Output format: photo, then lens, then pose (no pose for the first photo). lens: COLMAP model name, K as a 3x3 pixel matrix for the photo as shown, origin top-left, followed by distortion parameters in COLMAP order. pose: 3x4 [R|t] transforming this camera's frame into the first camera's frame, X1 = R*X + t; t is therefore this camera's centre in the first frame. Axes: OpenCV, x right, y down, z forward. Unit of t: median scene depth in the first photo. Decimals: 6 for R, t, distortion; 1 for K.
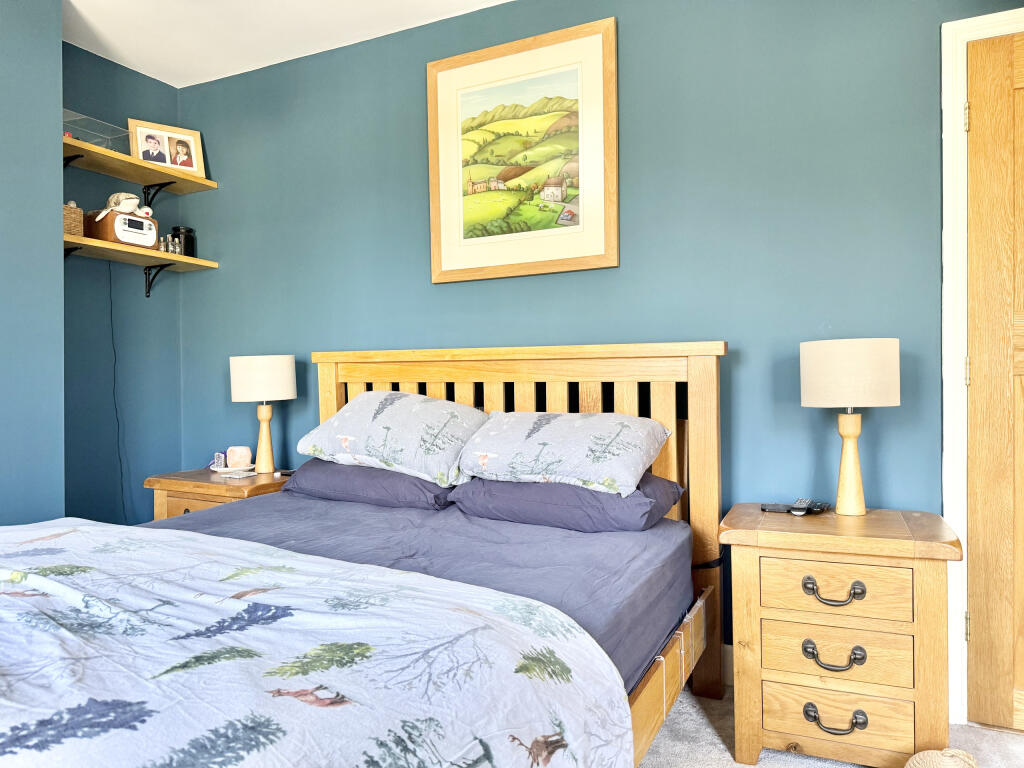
lens RADIAL K [[721.9, 0, 512.0], [0, 721.9, 384.0], [0, 0, 1]] dist [0.078463, -0.095138]
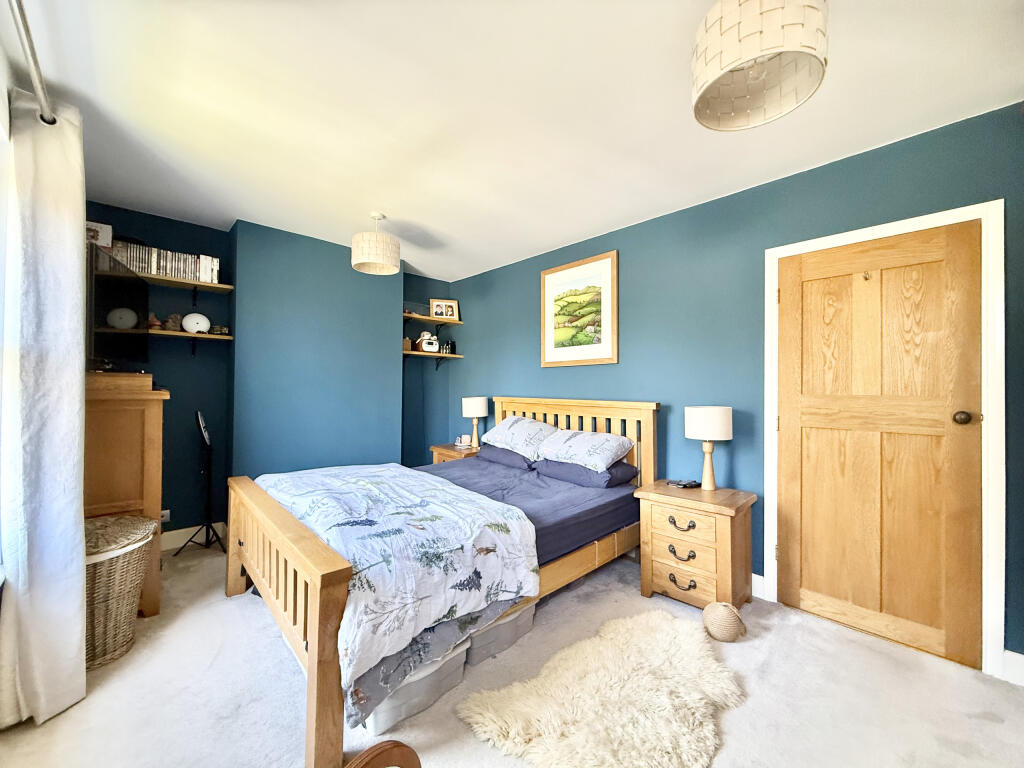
lens RADIAL K [[402.8, 0, 512.0], [0, 402.8, 384.0], [0, 0, 1]] dist [0.000624, 0.000057]
pose [[0.939582, 0.010521, -0.342161, 0.243665], [-0.016113, 0.999779, -0.013502, -0.074910], [0.341943, 0.018200, 0.939544, -0.210902]]
